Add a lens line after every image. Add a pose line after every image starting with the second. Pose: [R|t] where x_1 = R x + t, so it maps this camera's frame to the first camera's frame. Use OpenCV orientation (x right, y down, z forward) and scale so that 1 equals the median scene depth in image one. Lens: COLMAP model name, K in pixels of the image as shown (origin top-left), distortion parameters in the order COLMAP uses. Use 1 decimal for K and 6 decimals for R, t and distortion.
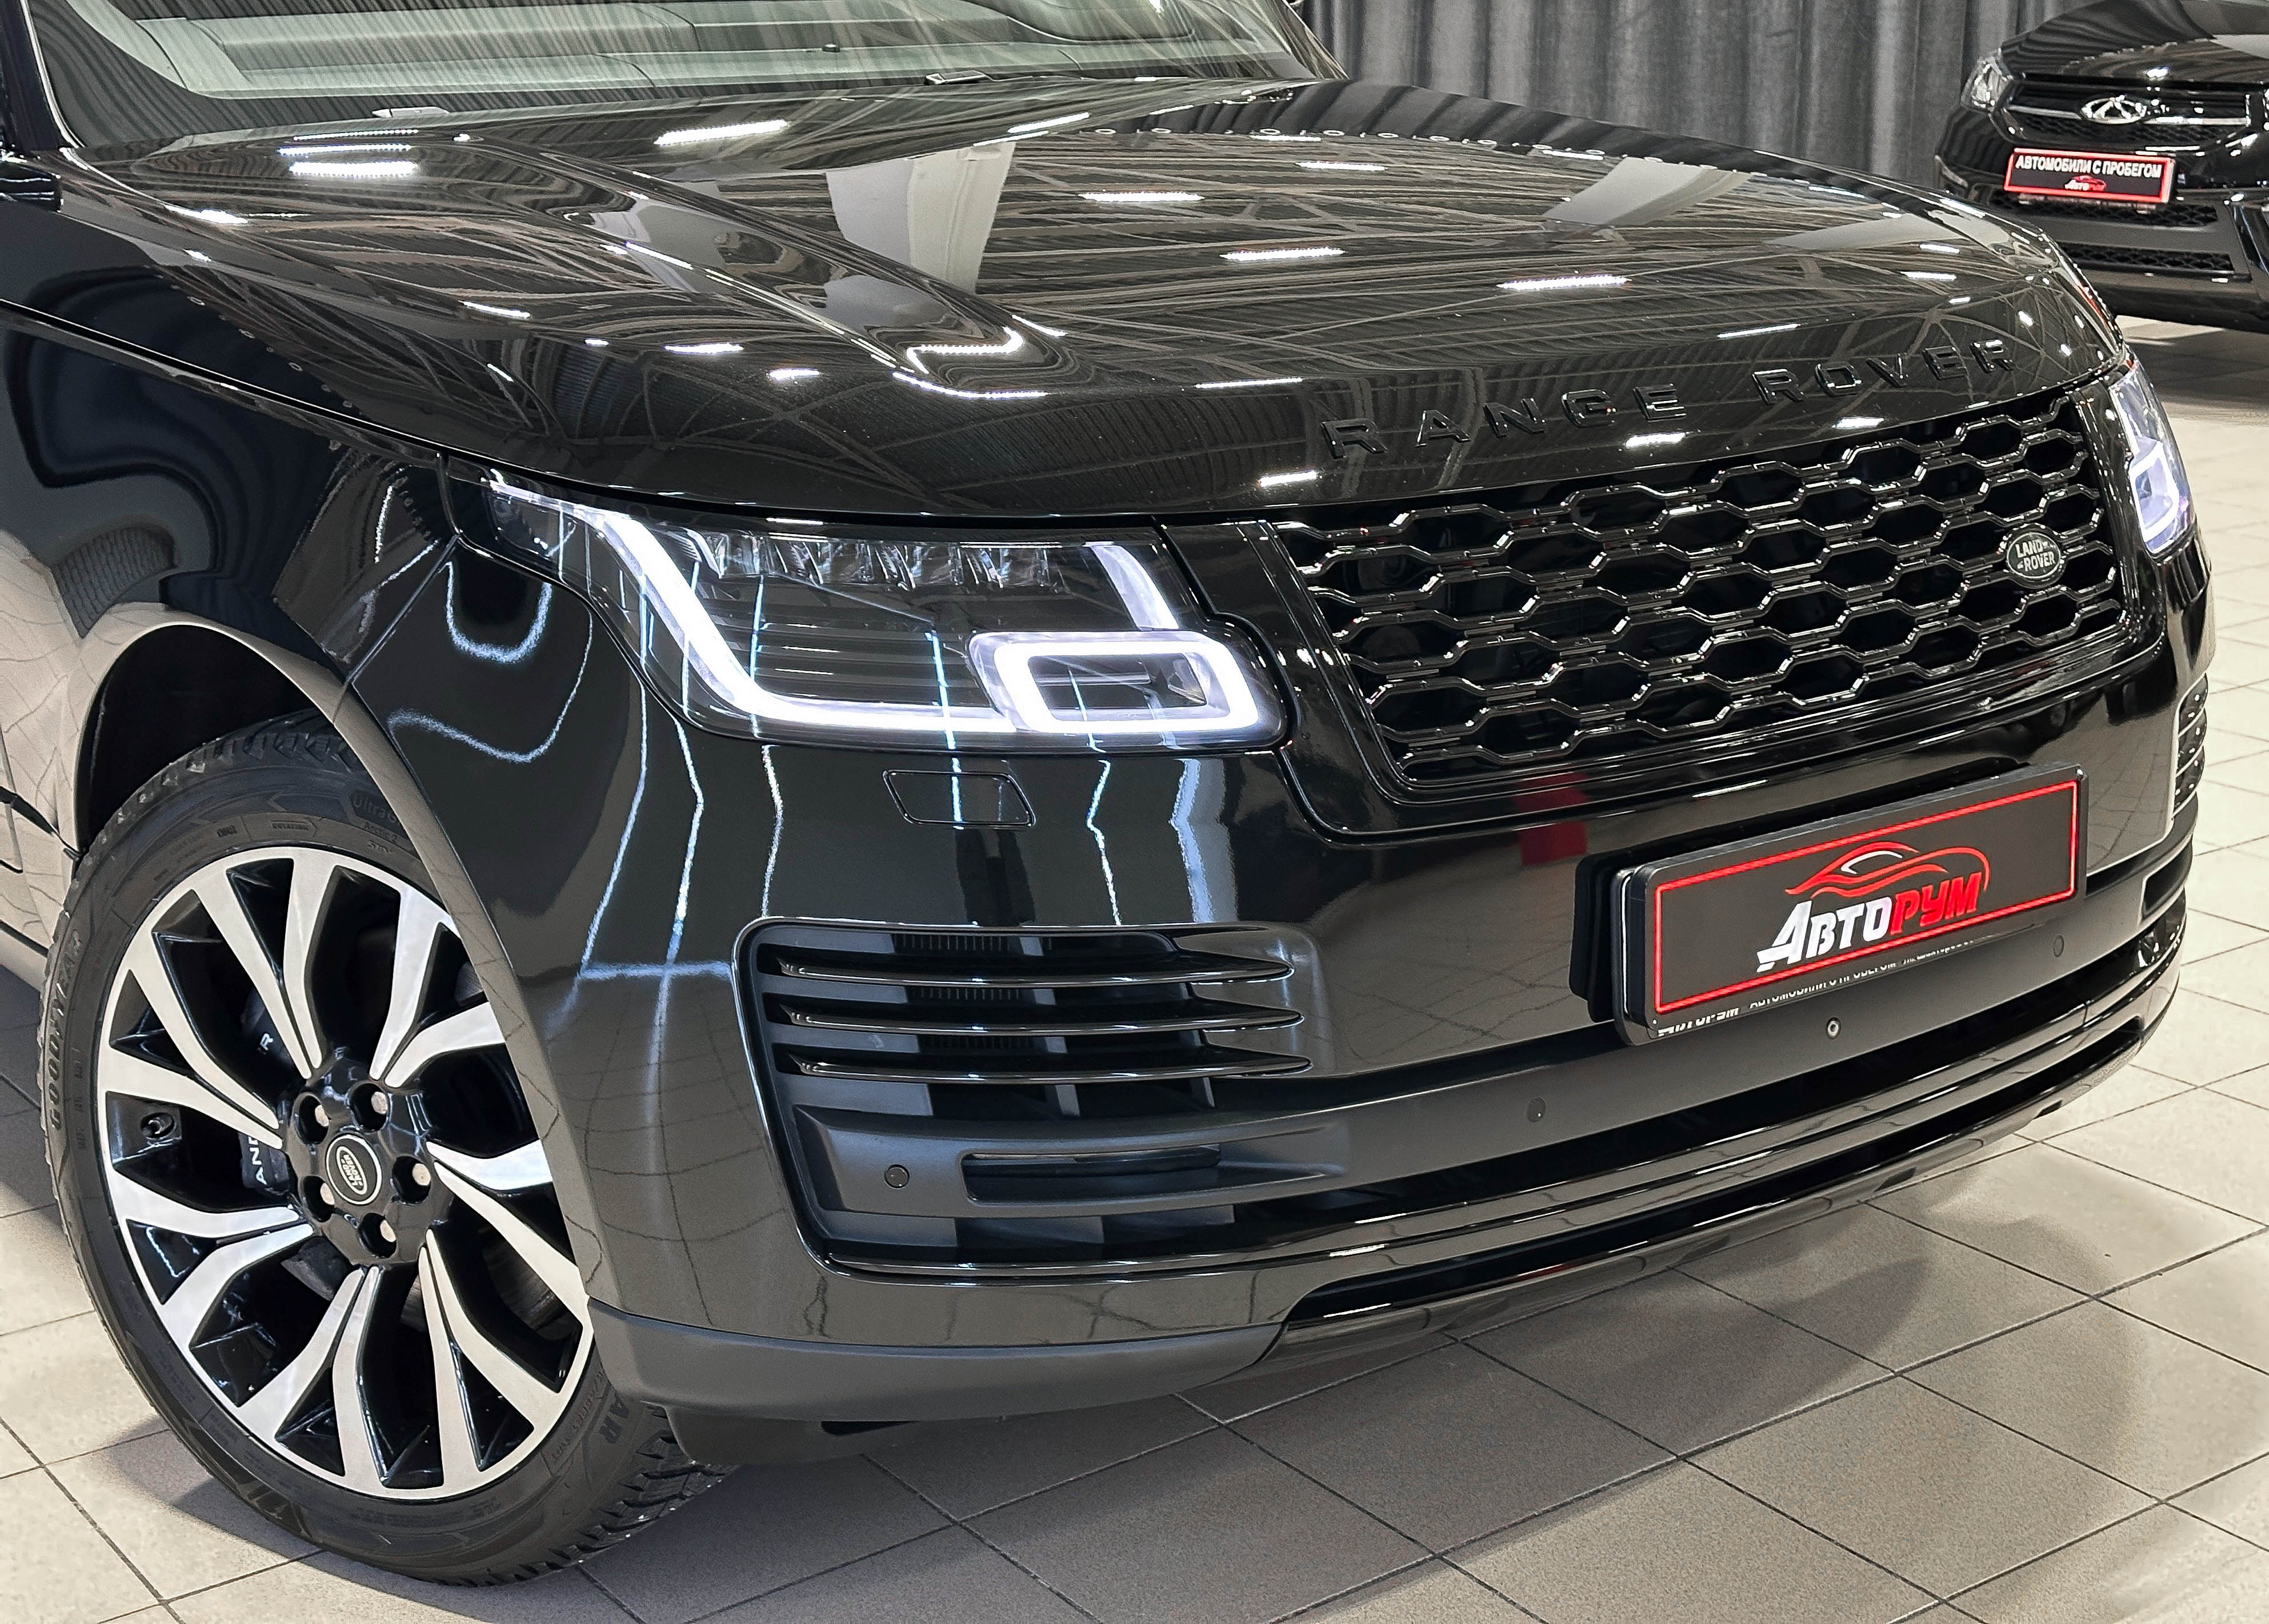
lens RADIAL K [[3250.6, 0, 1168.5], [0, 3250.6, 774.5], [0, 0, 1]] dist [0.121663, 0.000000]
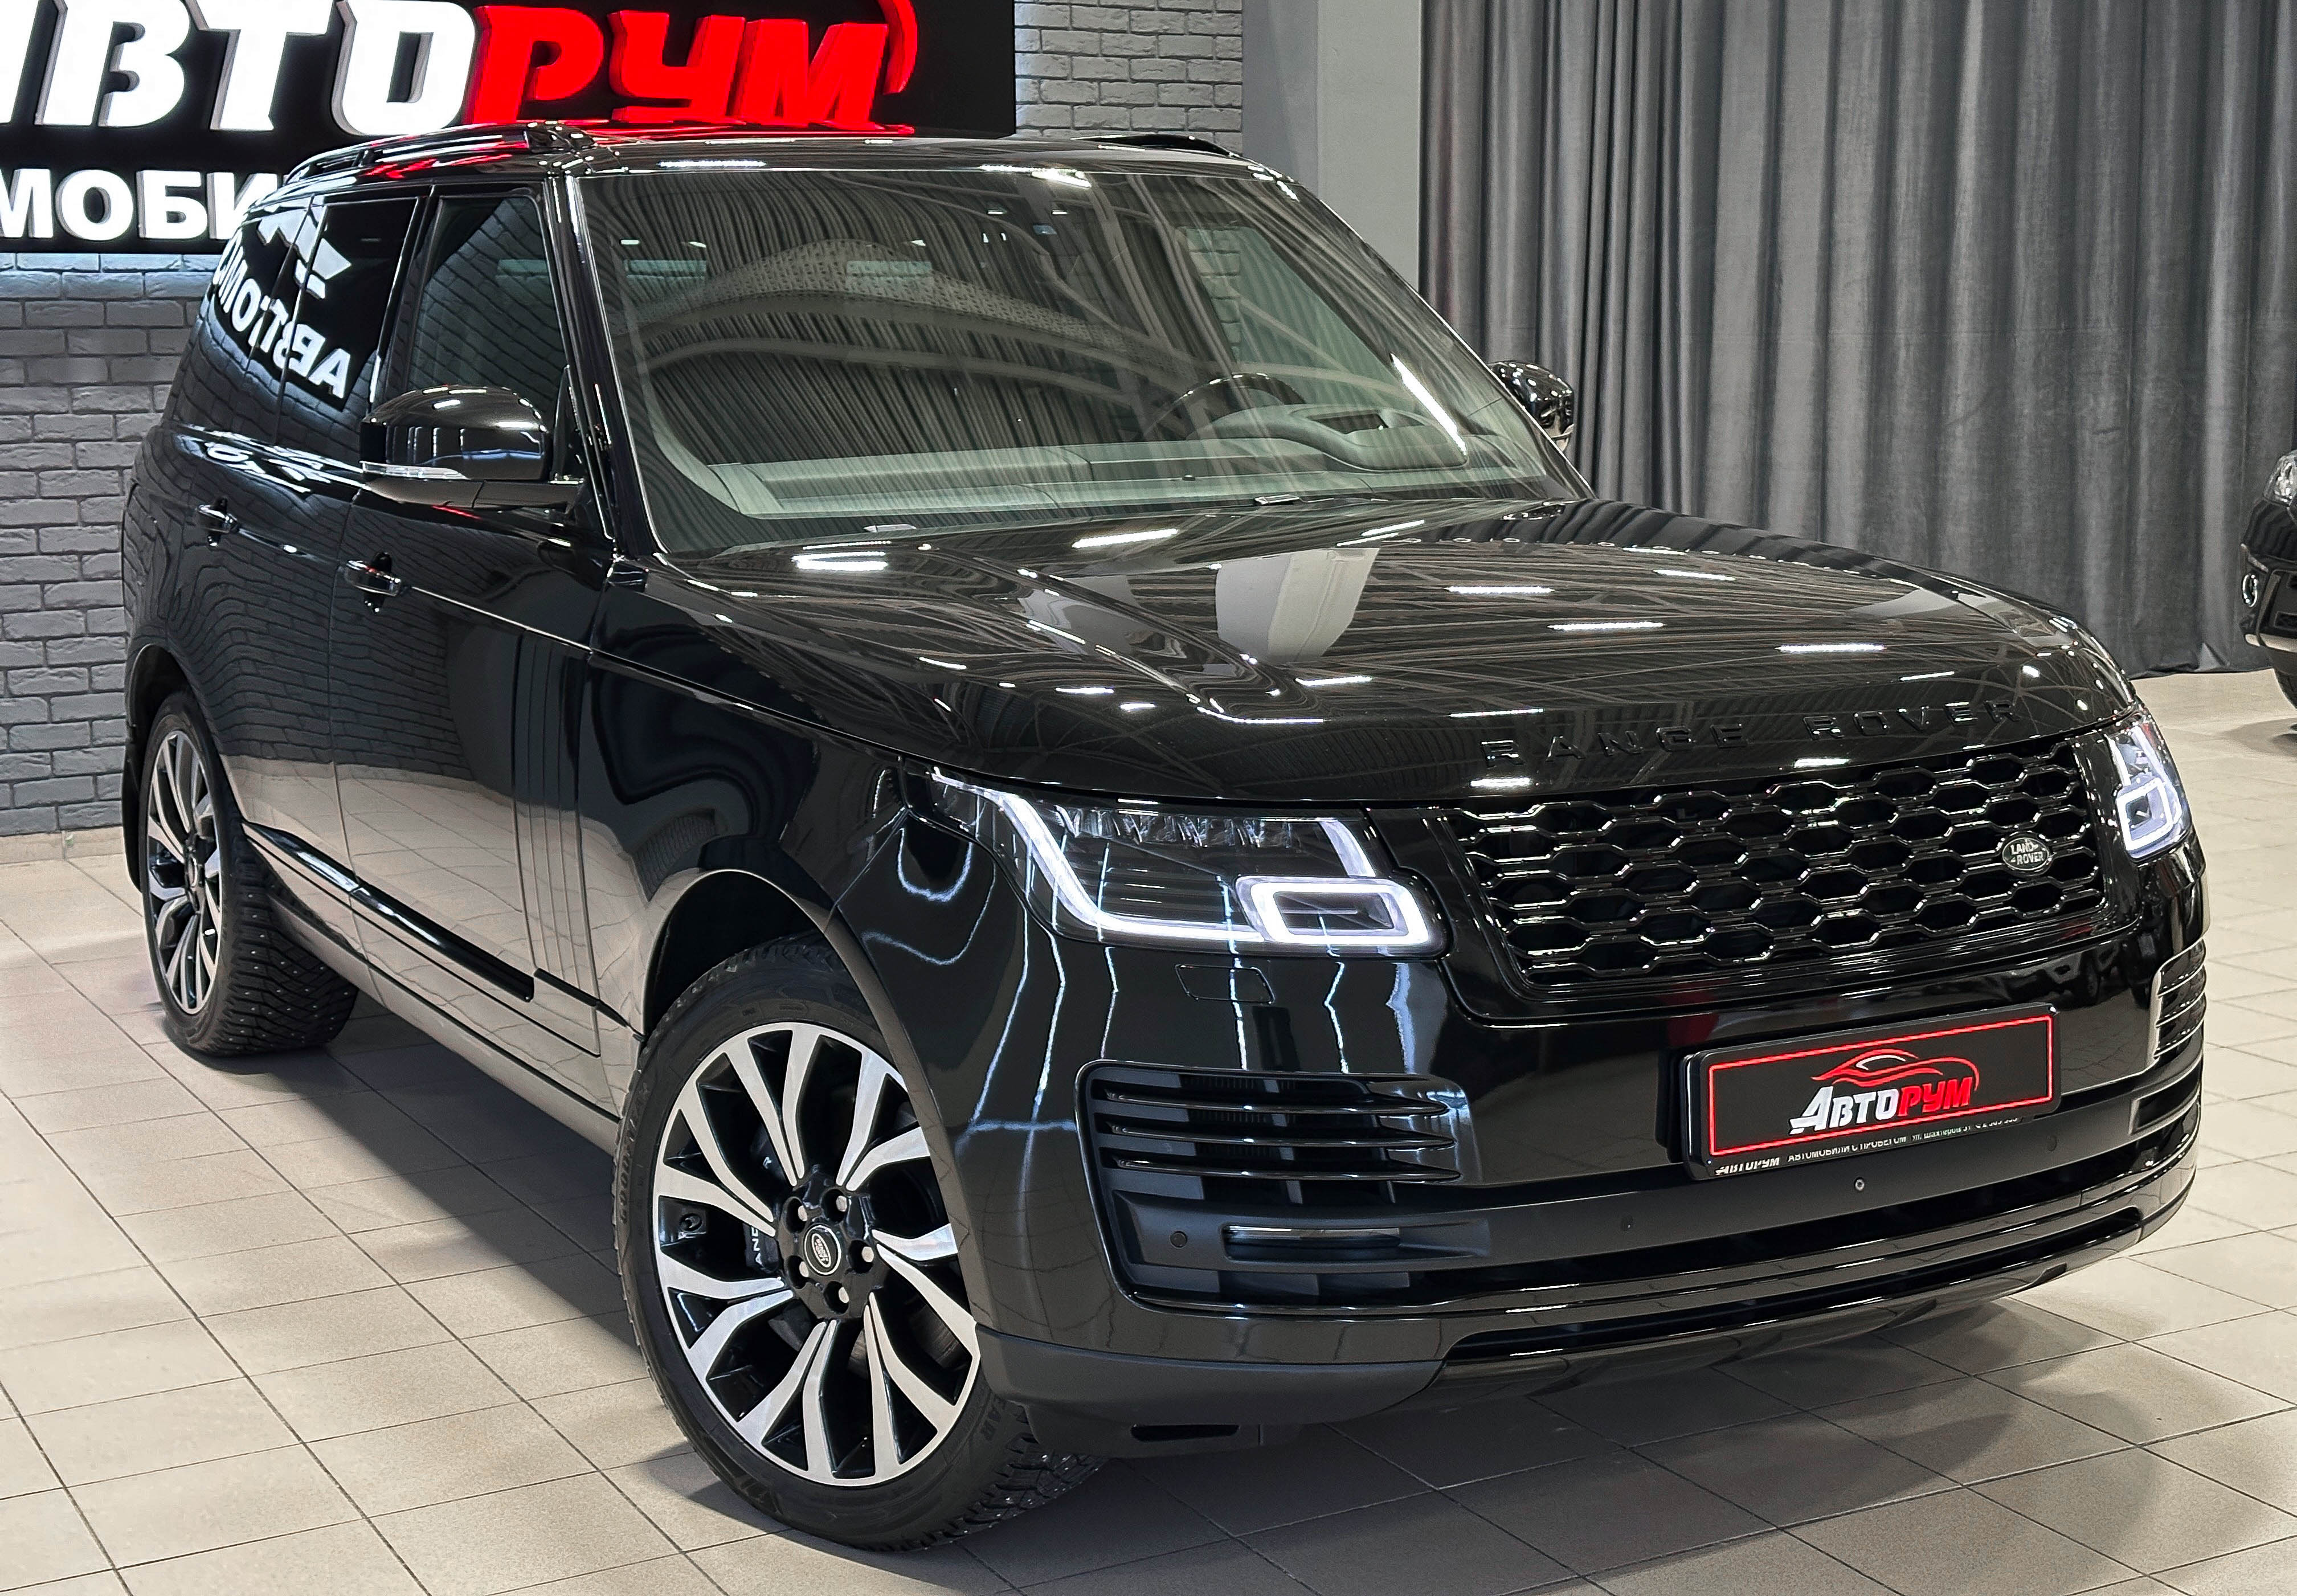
lens RADIAL K [[3167.2, 0, 1095.1], [0, 3167.2, 781.0], [0, 0, 1]] dist [0.050249, 0.000000]
pose [[0.988311, 0.018576, -0.151312, 0.079066], [-0.034557, 0.994010, -0.103677, 0.055760], [0.148480, 0.107694, 0.983034, -0.382358]]
